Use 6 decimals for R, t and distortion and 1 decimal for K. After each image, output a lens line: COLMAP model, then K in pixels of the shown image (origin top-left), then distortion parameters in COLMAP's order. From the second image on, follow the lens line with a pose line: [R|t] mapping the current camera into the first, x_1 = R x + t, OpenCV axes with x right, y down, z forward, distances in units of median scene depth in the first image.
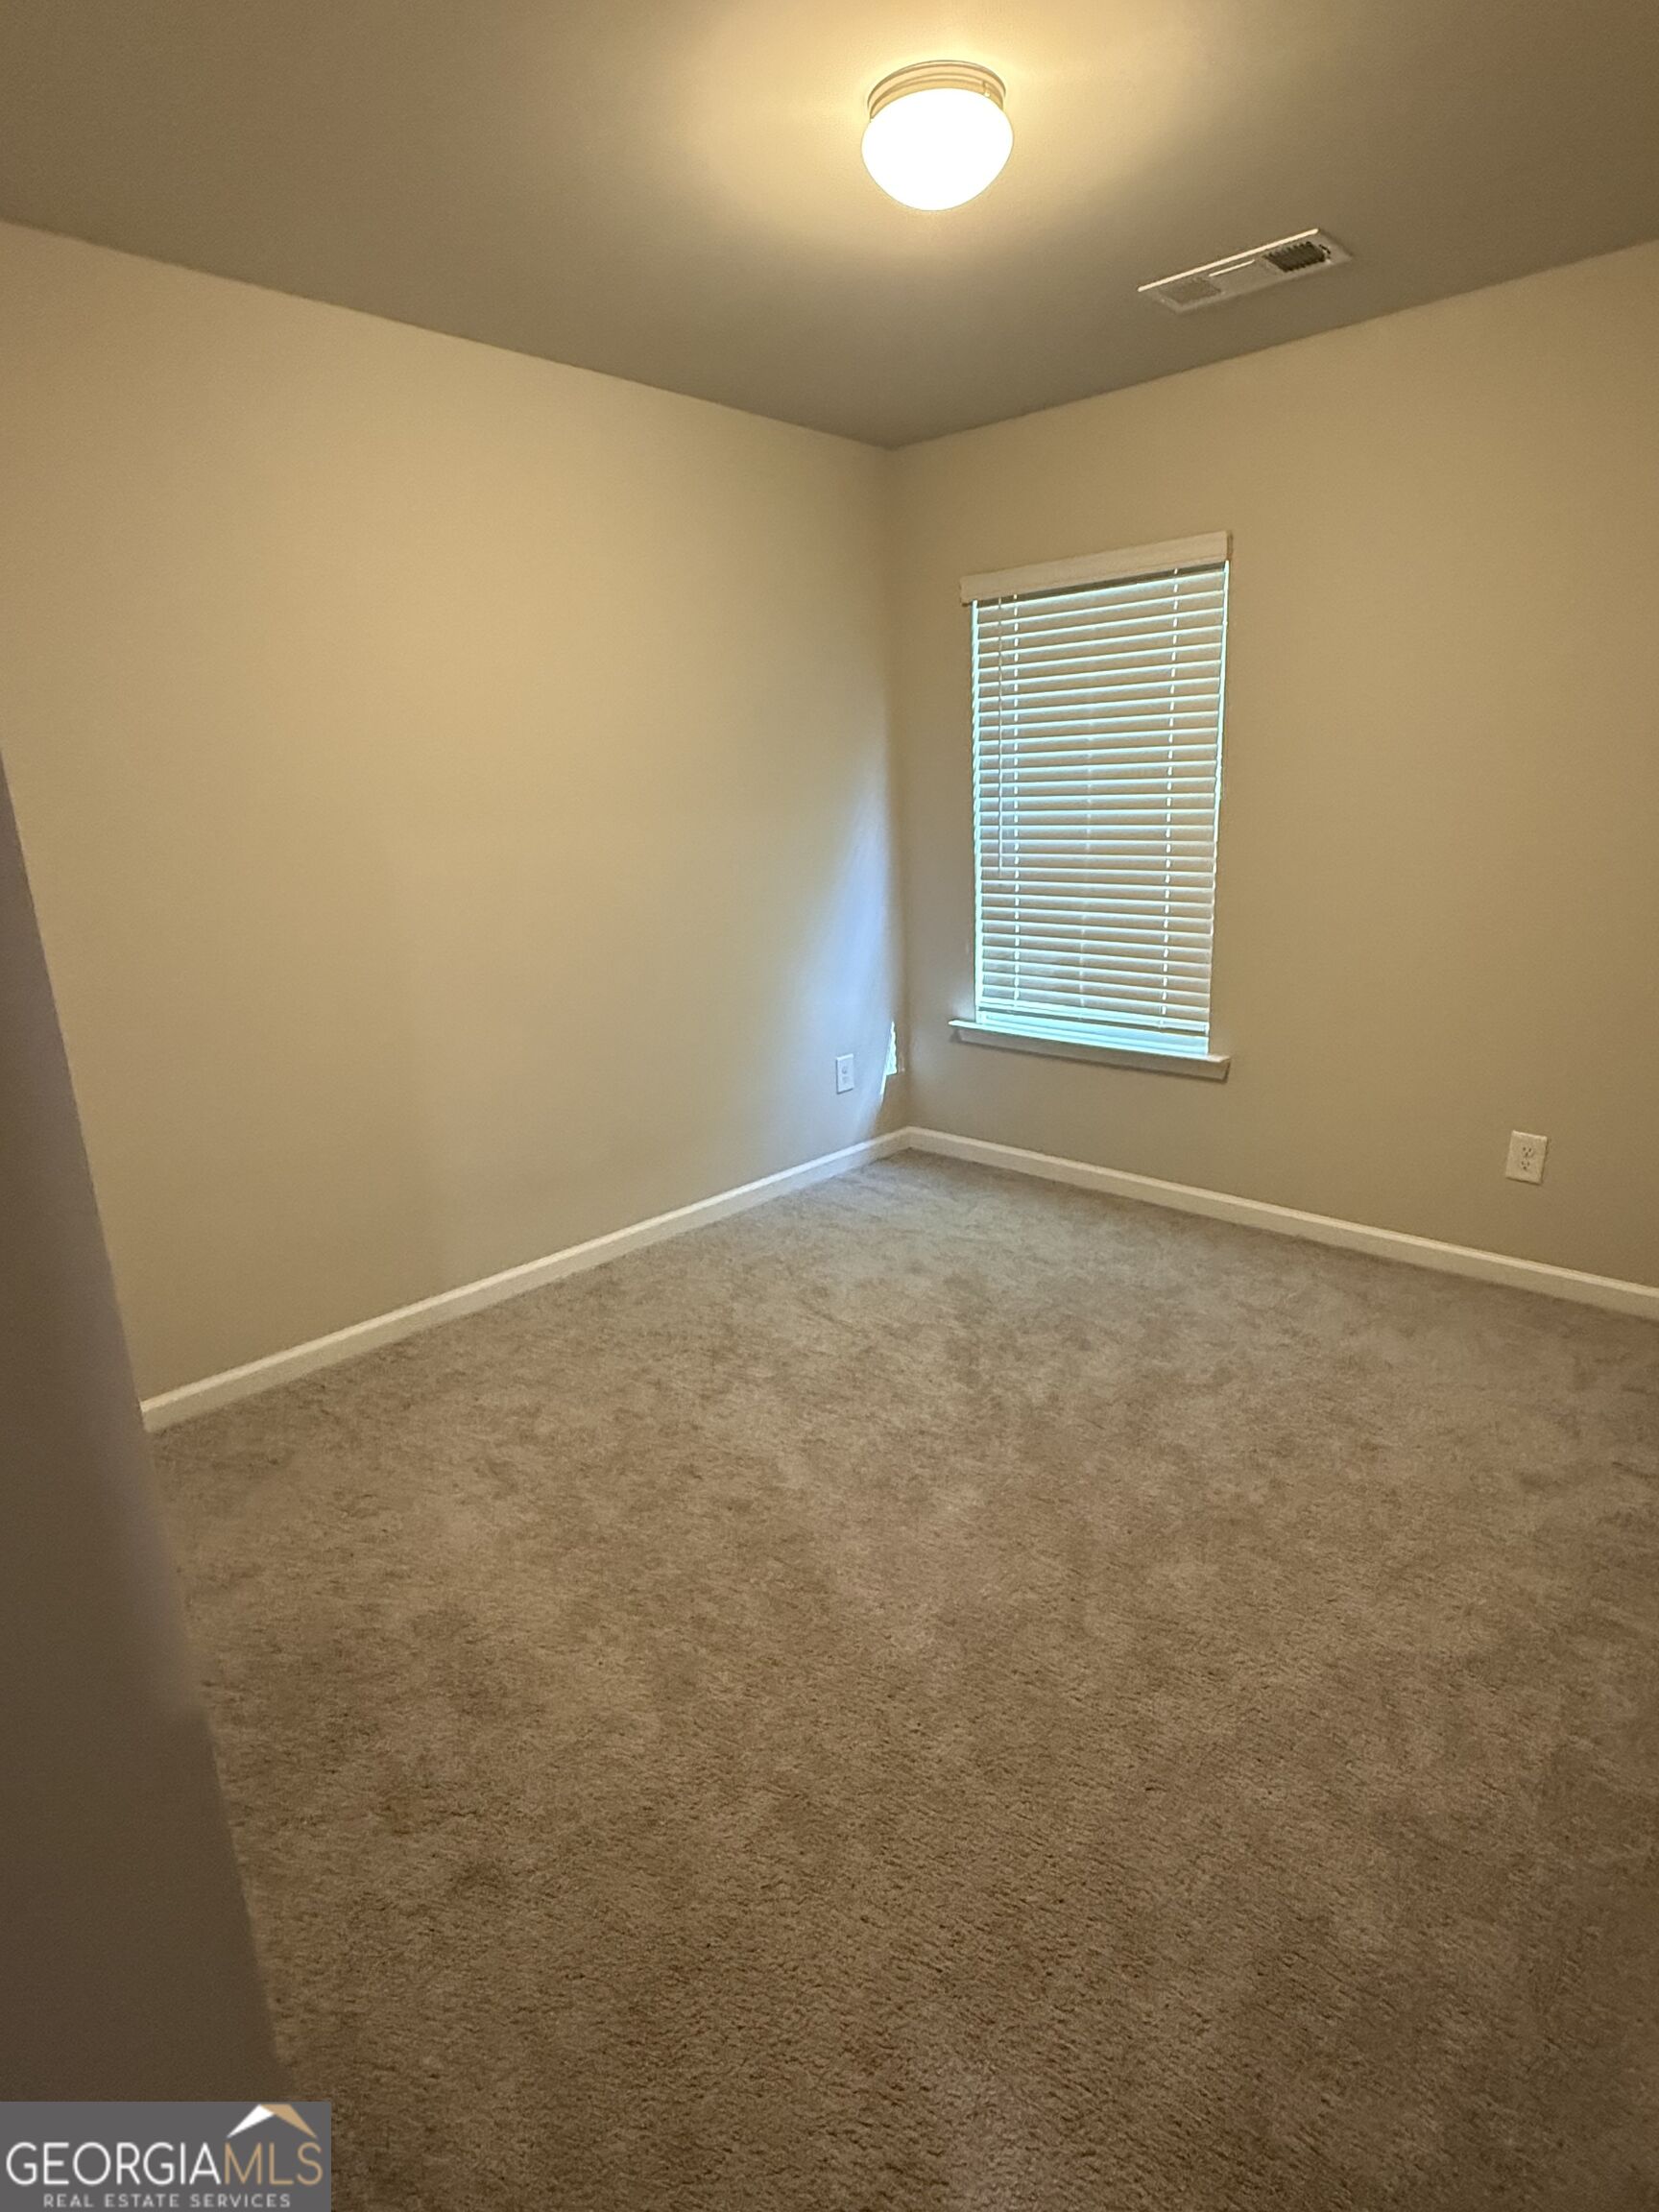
lens RADIAL K [[1181.3, 0, 835.8], [0, 1181.3, 1092.7], [0, 0, 1]] dist [0.002150, 0.002108]
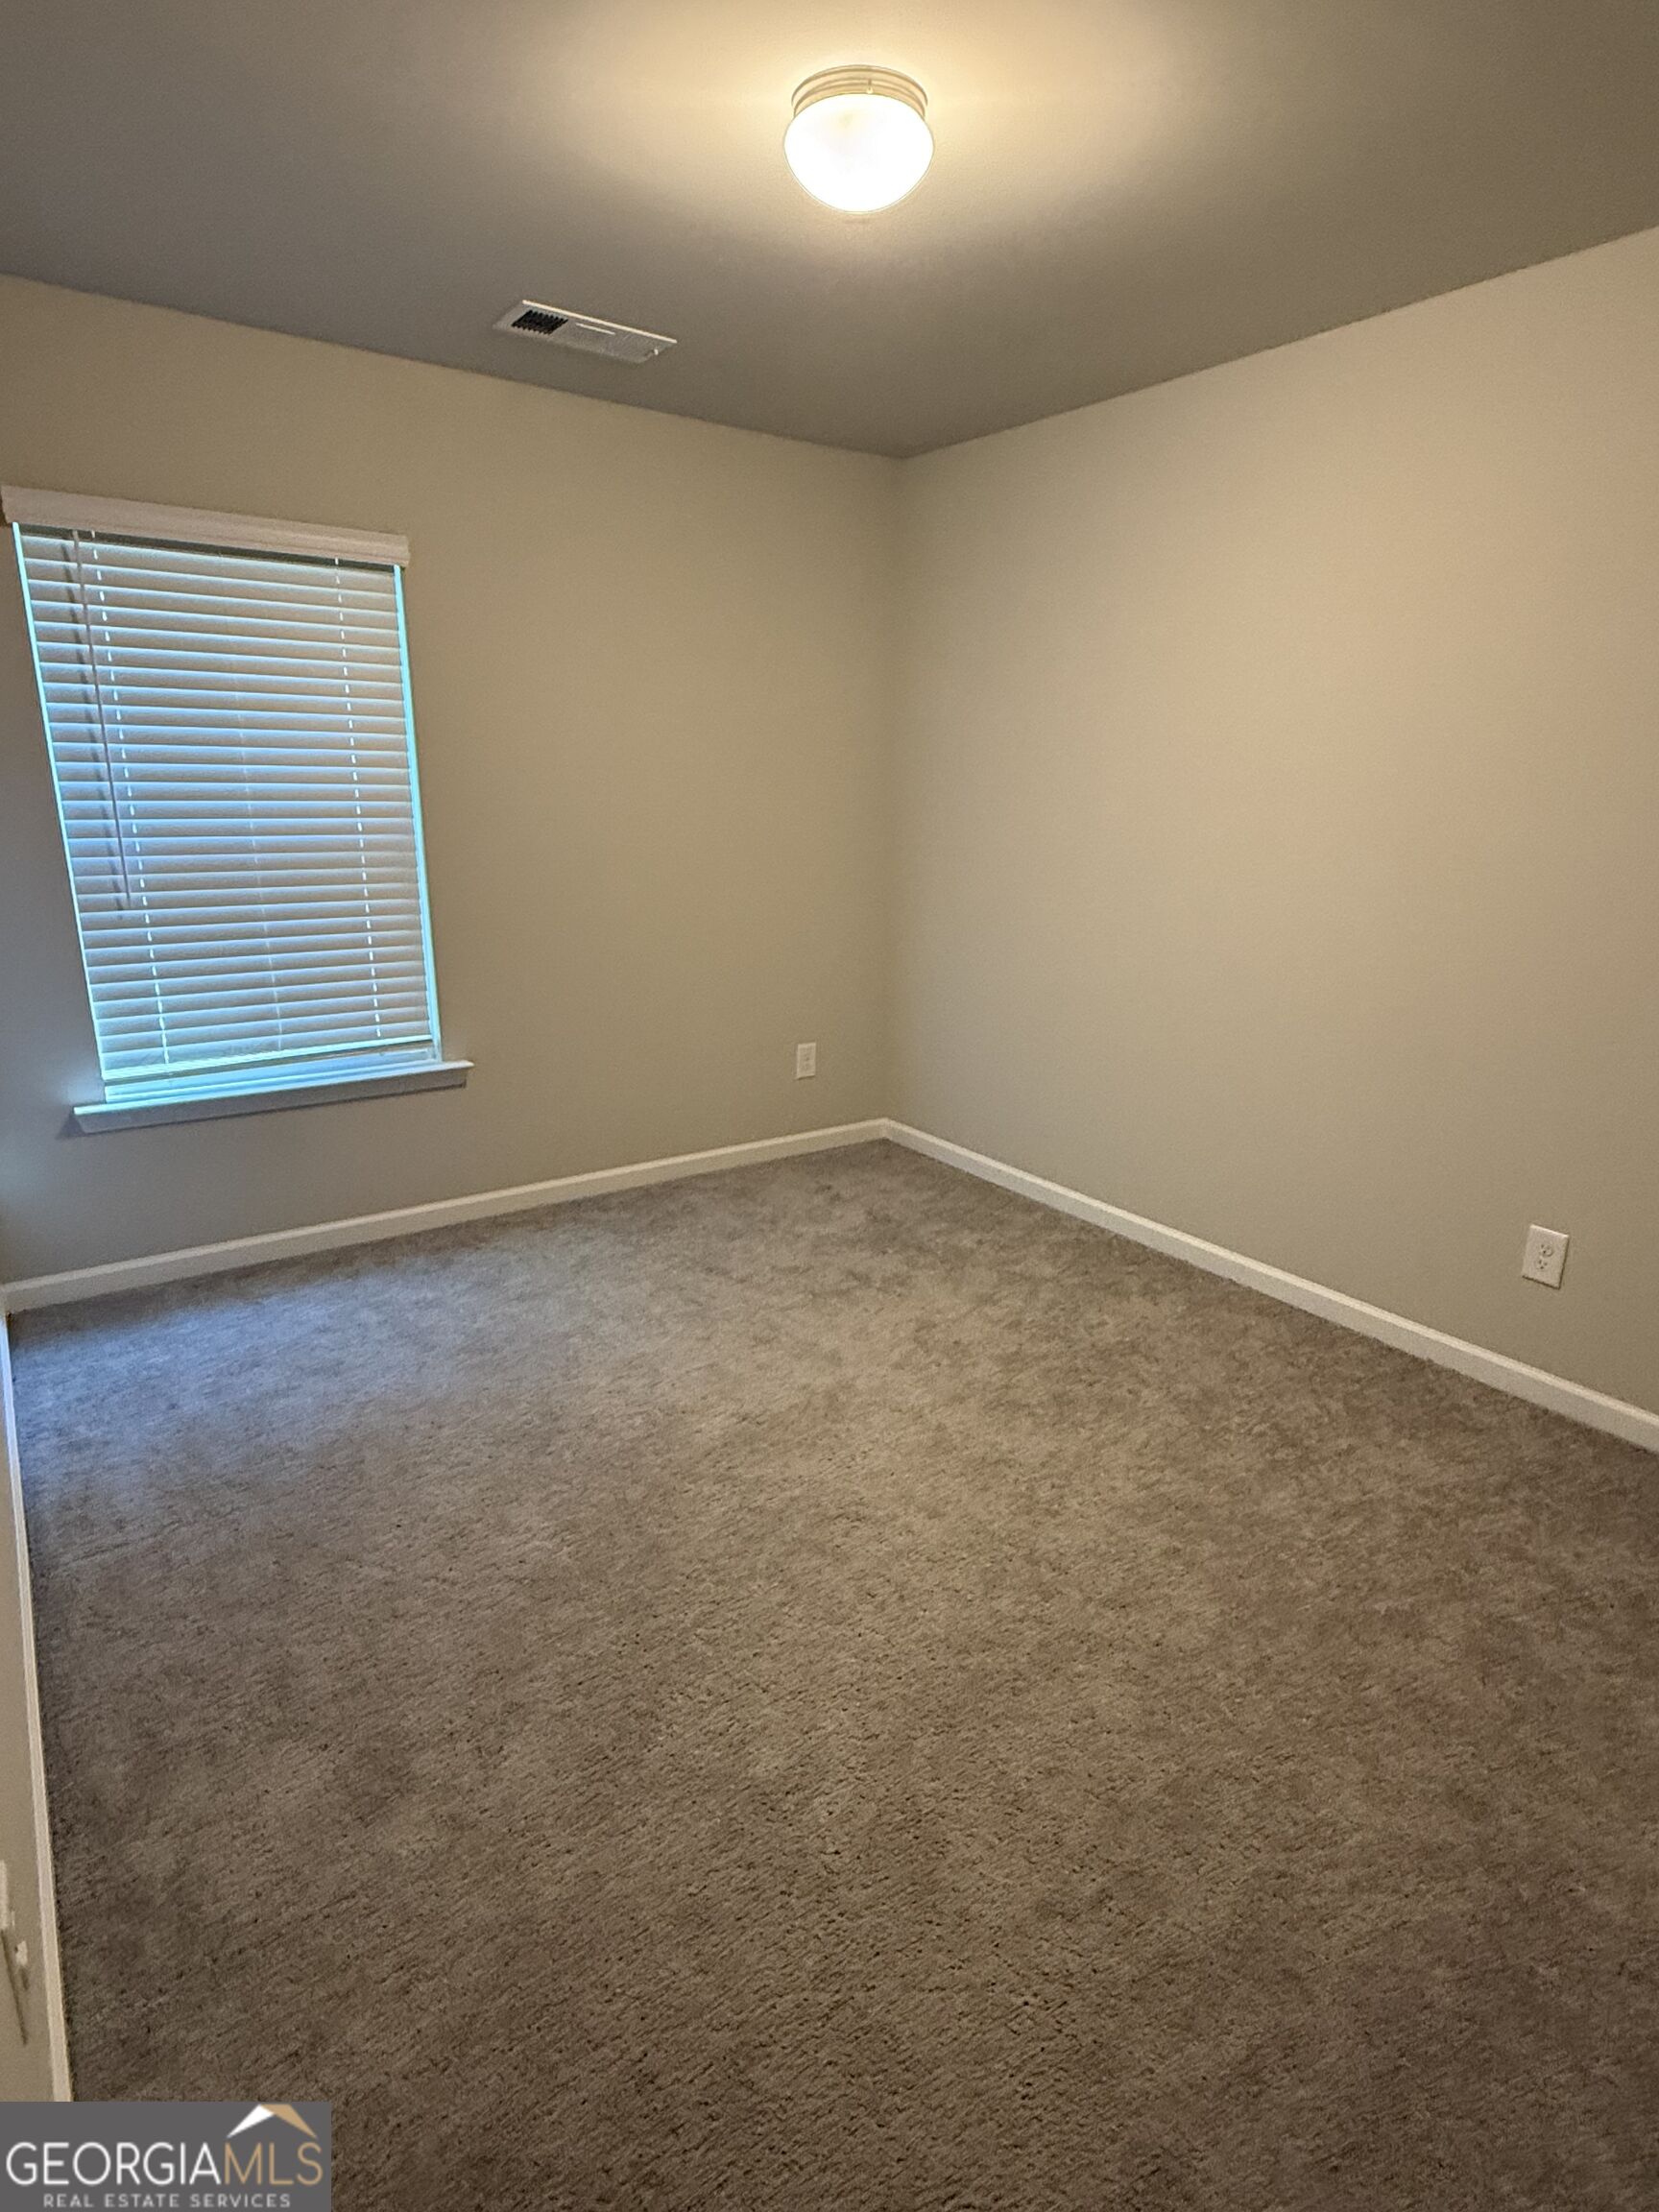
lens RADIAL K [[1160.3, 0, 824.0], [0, 1160.3, 1108.1], [0, 0, 1]] dist [0.000732, 0.000505]
pose [[0.224127, -0.222608, 0.948795, -0.554006], [0.227397, 0.958635, 0.171201, -0.092162], [-0.947659, 0.177382, 0.265476, 0.442323]]
